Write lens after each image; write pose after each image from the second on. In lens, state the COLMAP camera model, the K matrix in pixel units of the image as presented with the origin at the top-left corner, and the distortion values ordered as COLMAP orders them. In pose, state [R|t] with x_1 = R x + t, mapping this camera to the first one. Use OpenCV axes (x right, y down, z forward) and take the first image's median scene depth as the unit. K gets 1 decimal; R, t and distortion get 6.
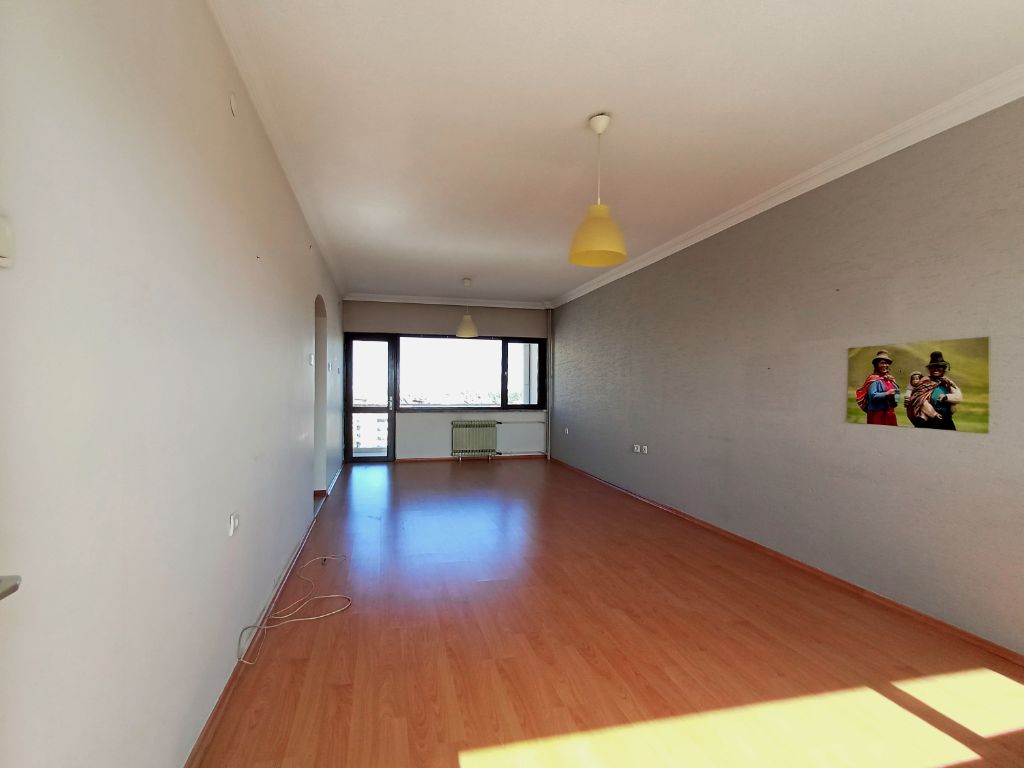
lens RADIAL K [[466.2, 0, 499.5], [0, 466.2, 387.8], [0, 0, 1]] dist [-0.001037, 0.000915]
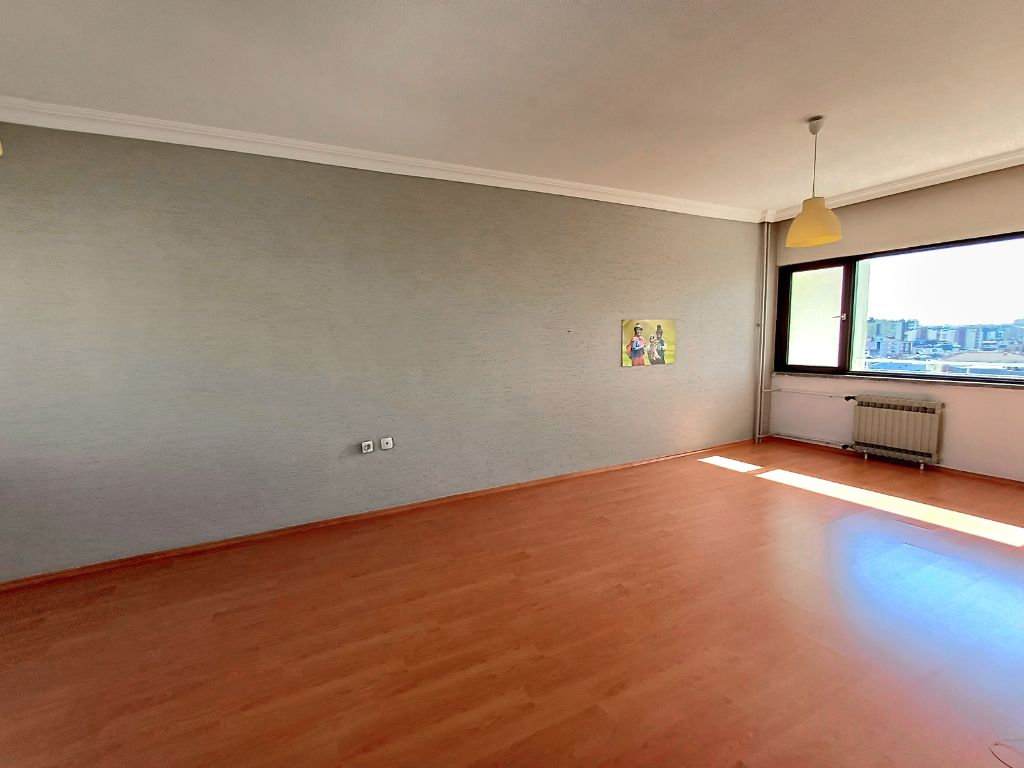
lens RADIAL K [[478.7, 0, 505.8], [0, 478.7, 390.0], [0, 0, 1]] dist [-0.003205, -0.000050]
pose [[-0.239332, -0.109234, 0.964774, -0.820555], [0.023928, 0.992686, 0.118330, -0.054661], [-0.970643, 0.051405, -0.234968, 1.957914]]
